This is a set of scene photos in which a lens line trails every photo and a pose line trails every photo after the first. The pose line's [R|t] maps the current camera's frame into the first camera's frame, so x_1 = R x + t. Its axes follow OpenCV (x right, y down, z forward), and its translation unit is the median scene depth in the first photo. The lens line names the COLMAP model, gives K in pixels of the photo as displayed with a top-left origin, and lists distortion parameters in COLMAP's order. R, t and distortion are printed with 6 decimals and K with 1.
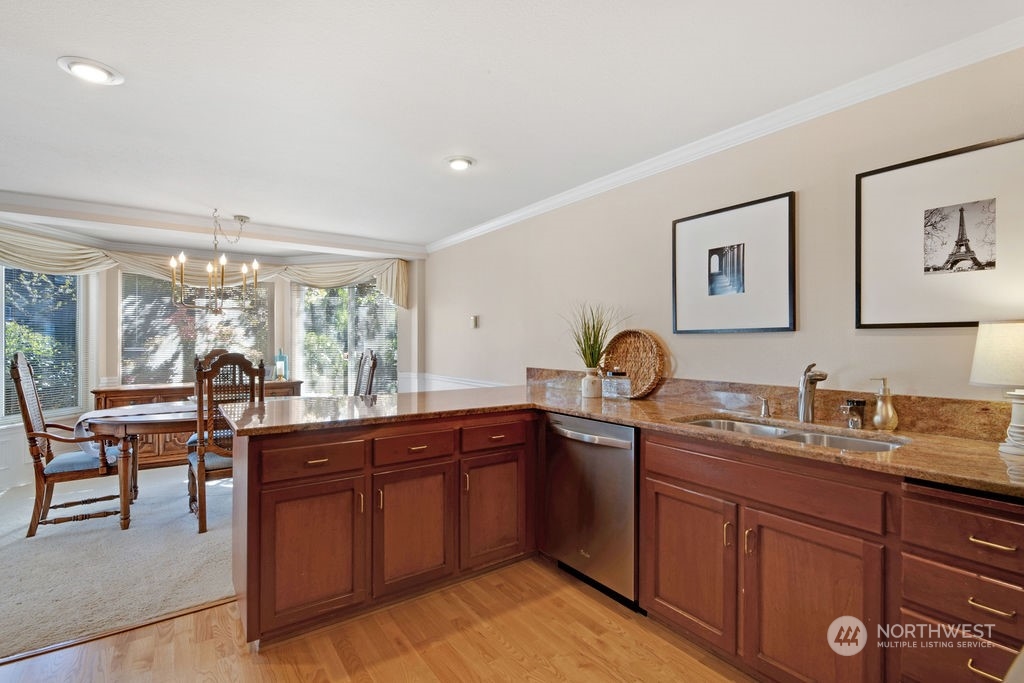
lens RADIAL K [[469.8, 0, 512.0], [0, 469.8, 341.5], [0, 0, 1]] dist [-0.001290, -0.000149]
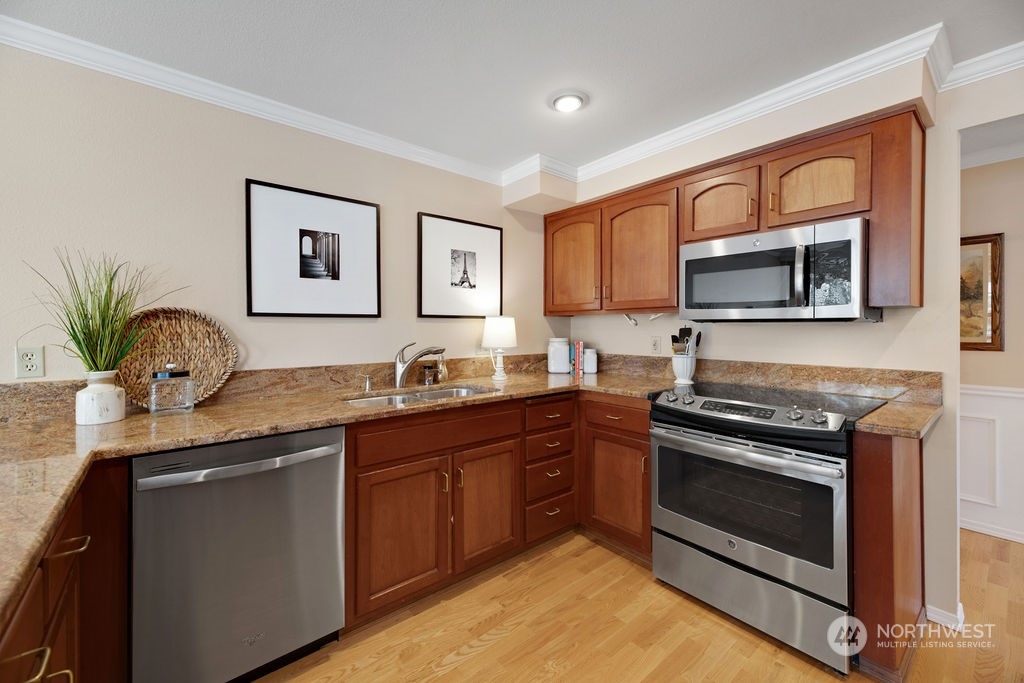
lens RADIAL K [[415.0, 0, 502.0], [0, 415.0, 328.4], [0, 0, 1]] dist [0.014471, -0.000036]
pose [[-0.069073, -0.003219, 0.997606, -0.496803], [-0.001231, 0.999994, 0.003141, 0.001978], [-0.997611, -0.001011, -0.069077, 0.721584]]
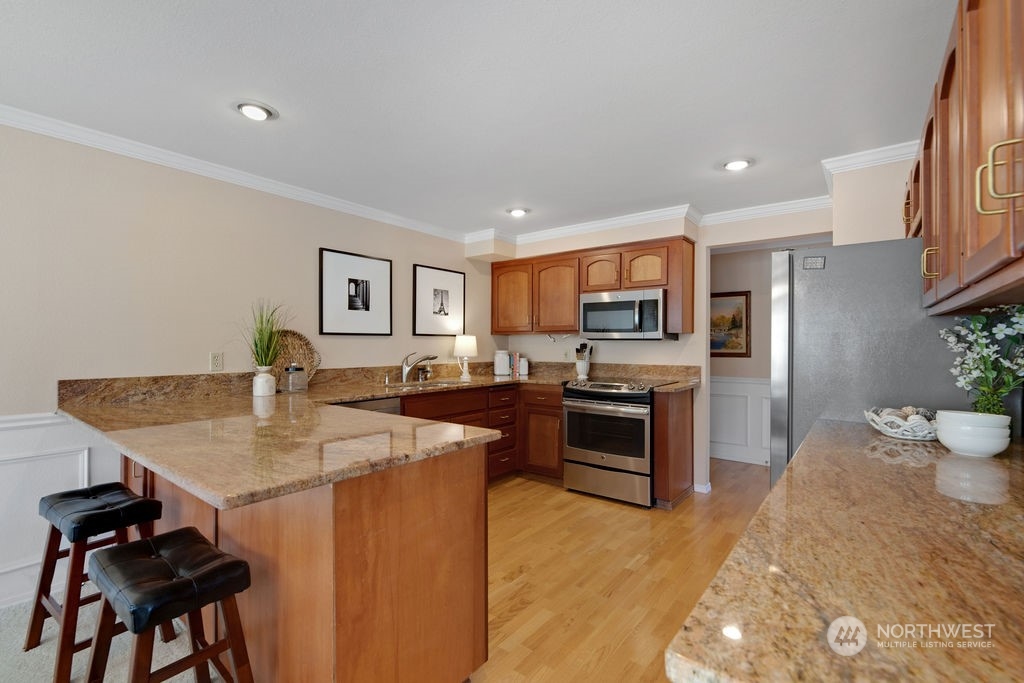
lens RADIAL K [[465.9, 0, 512.0], [0, 465.9, 341.5], [0, 0, 1]] dist [-0.000402, -0.000020]
pose [[-0.298104, 0.002778, 0.954529, -1.240950], [-0.005744, 0.999972, -0.004704, 0.006014], [-0.954516, -0.006885, -0.298080, 1.047084]]
